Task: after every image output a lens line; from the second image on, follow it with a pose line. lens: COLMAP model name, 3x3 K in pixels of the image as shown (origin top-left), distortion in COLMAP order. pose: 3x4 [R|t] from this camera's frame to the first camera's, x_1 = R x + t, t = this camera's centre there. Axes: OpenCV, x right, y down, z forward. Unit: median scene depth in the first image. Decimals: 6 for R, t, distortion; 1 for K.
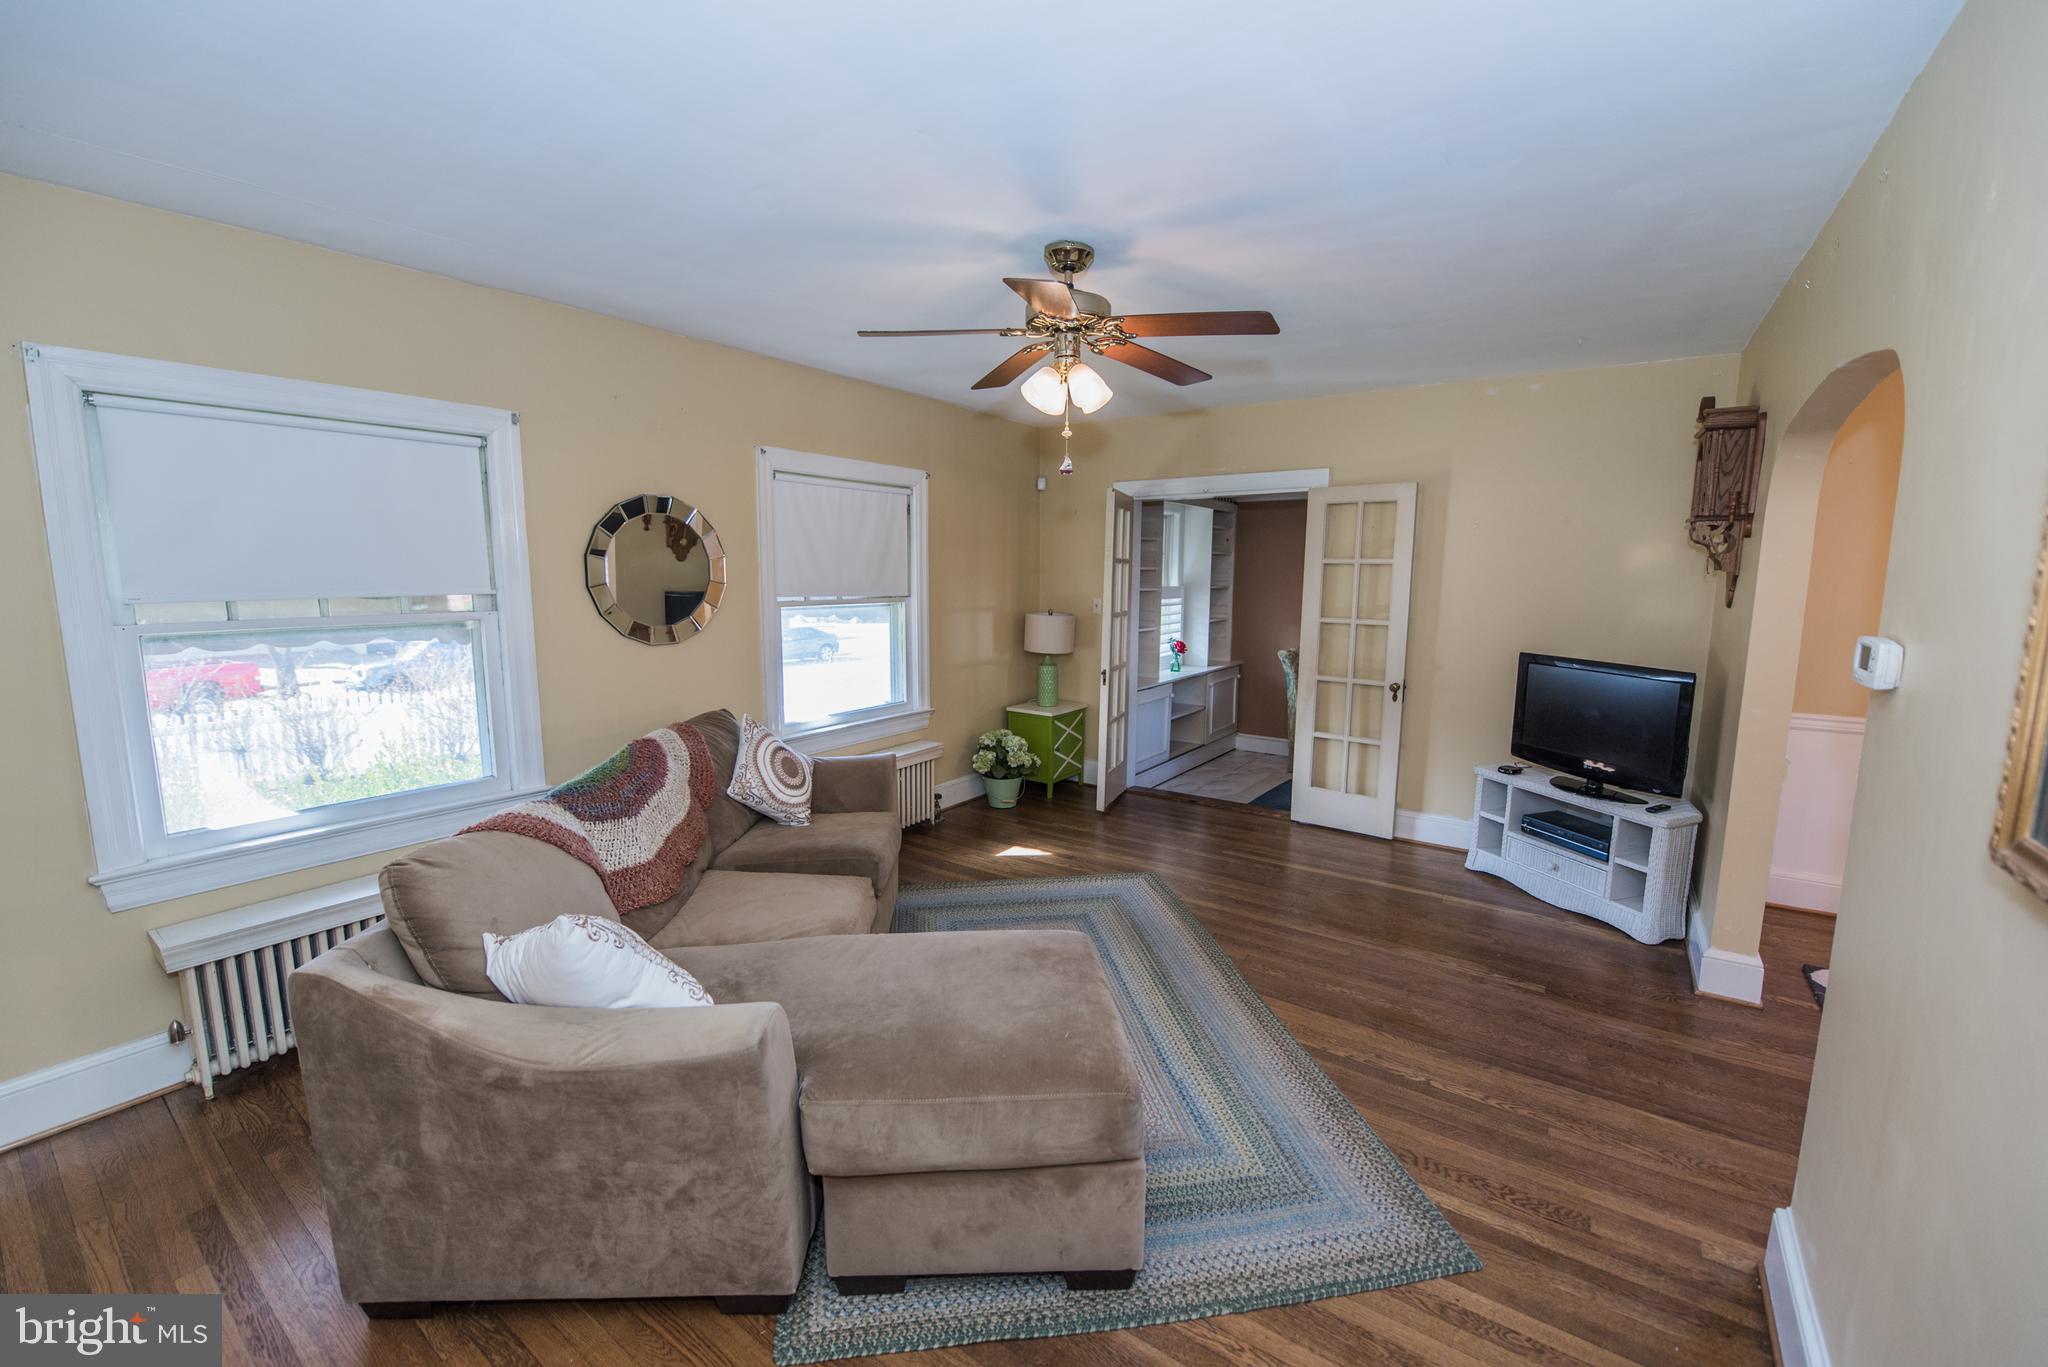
lens RADIAL K [[831.5, 0, 965.3], [0, 831.5, 689.2], [0, 0, 1]] dist [-0.038472, 0.000073]
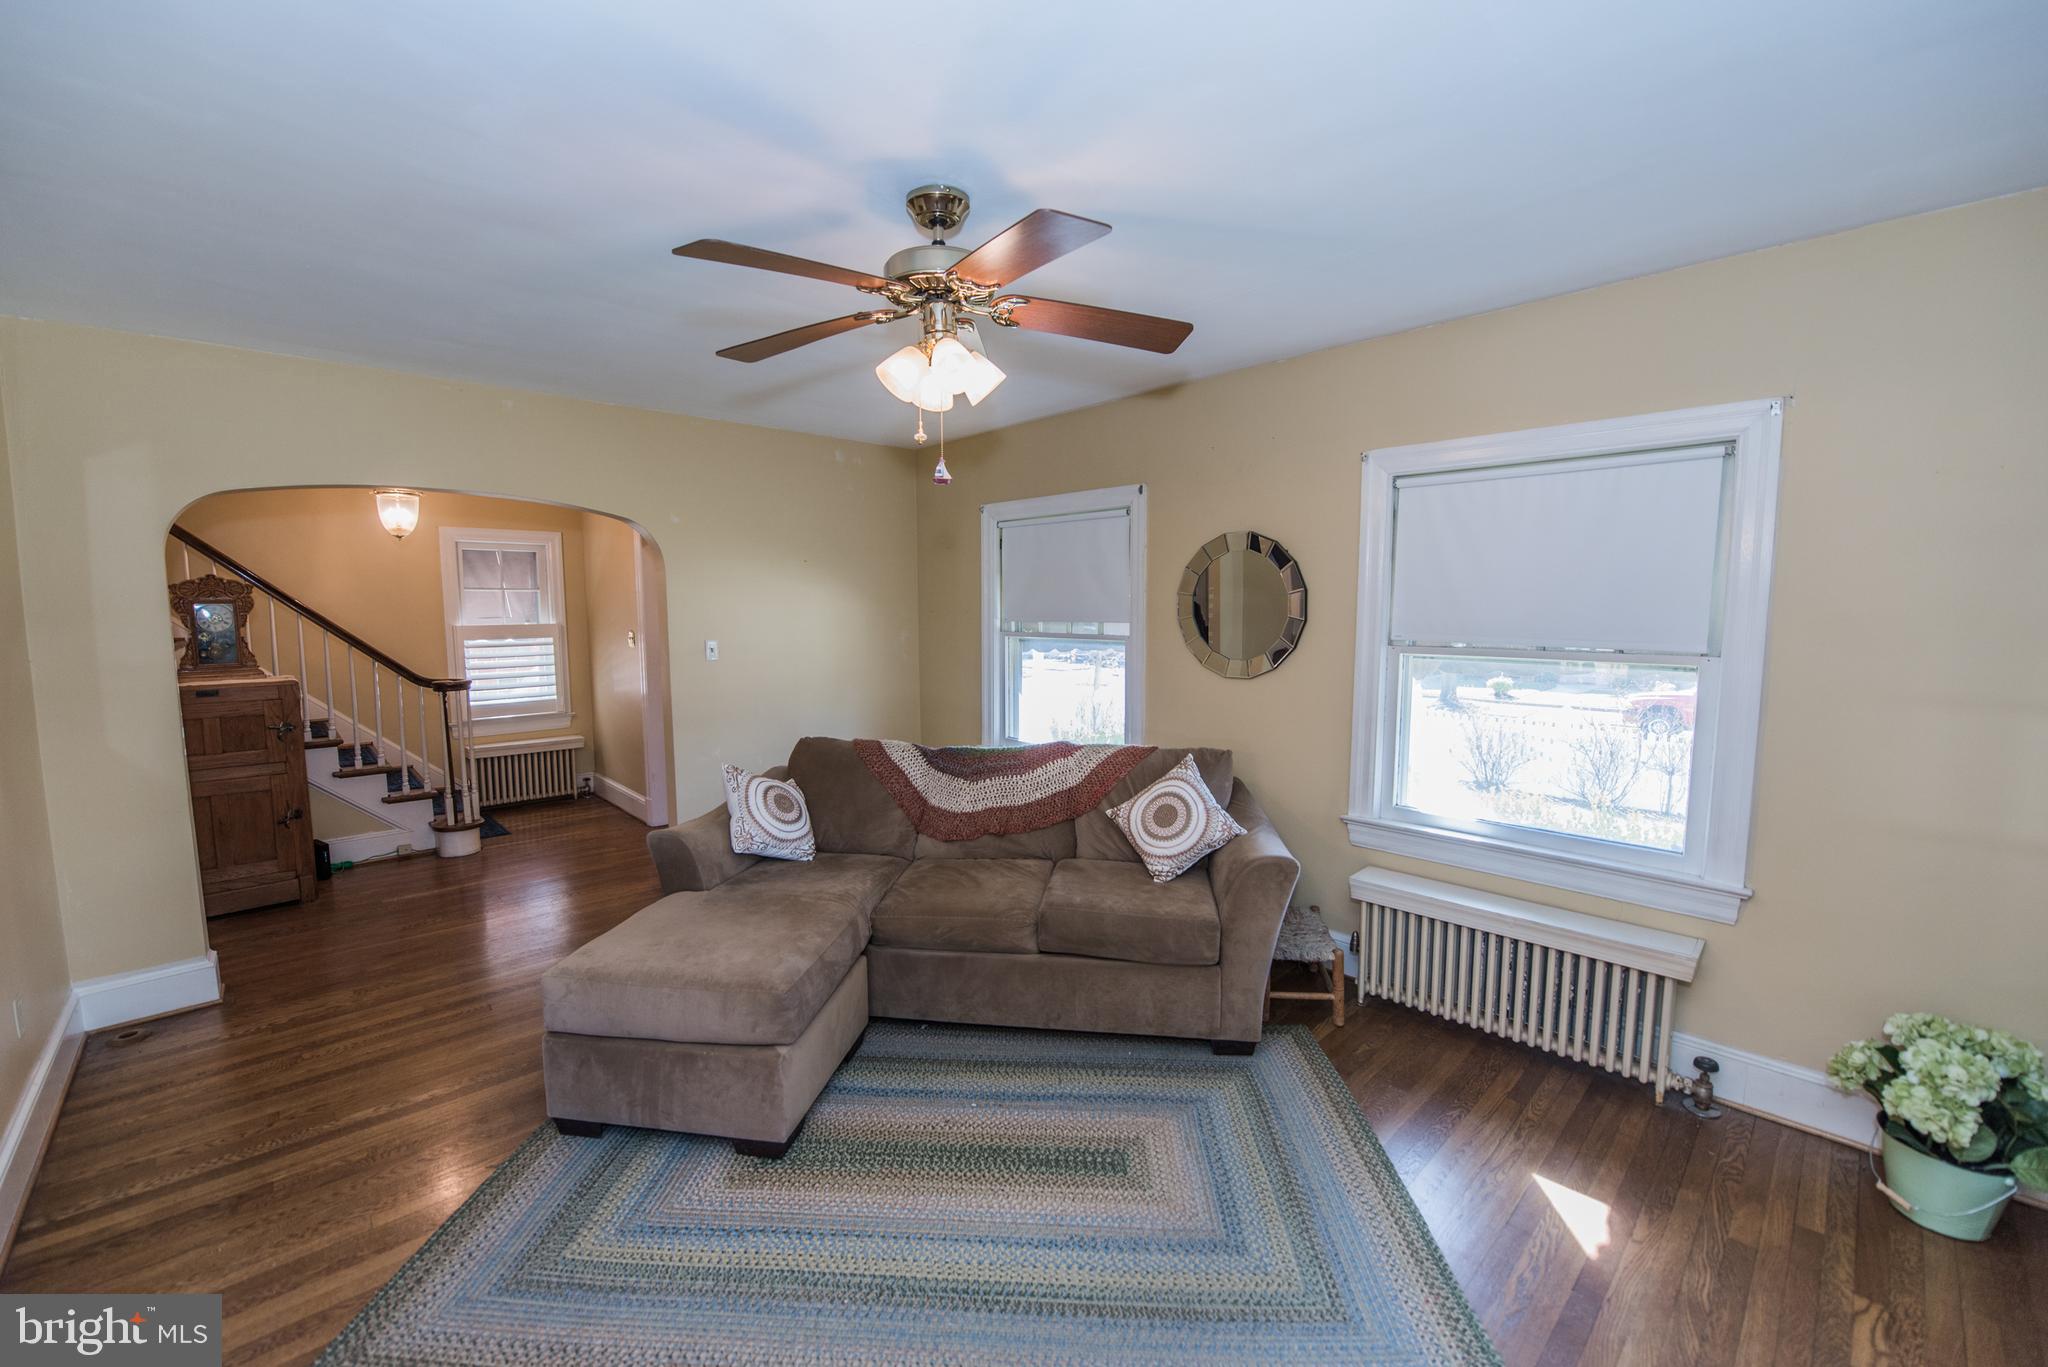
lens RADIAL K [[815.5, 0, 1017.1], [0, 815.5, 682.7], [0, 0, 1]] dist [-0.013498, -0.003071]
pose [[-0.155888, 0.085347, -0.984081, 0.574476], [-0.131891, 0.985541, 0.106367, -0.107503], [0.978930, 0.146373, -0.142378, 0.782258]]
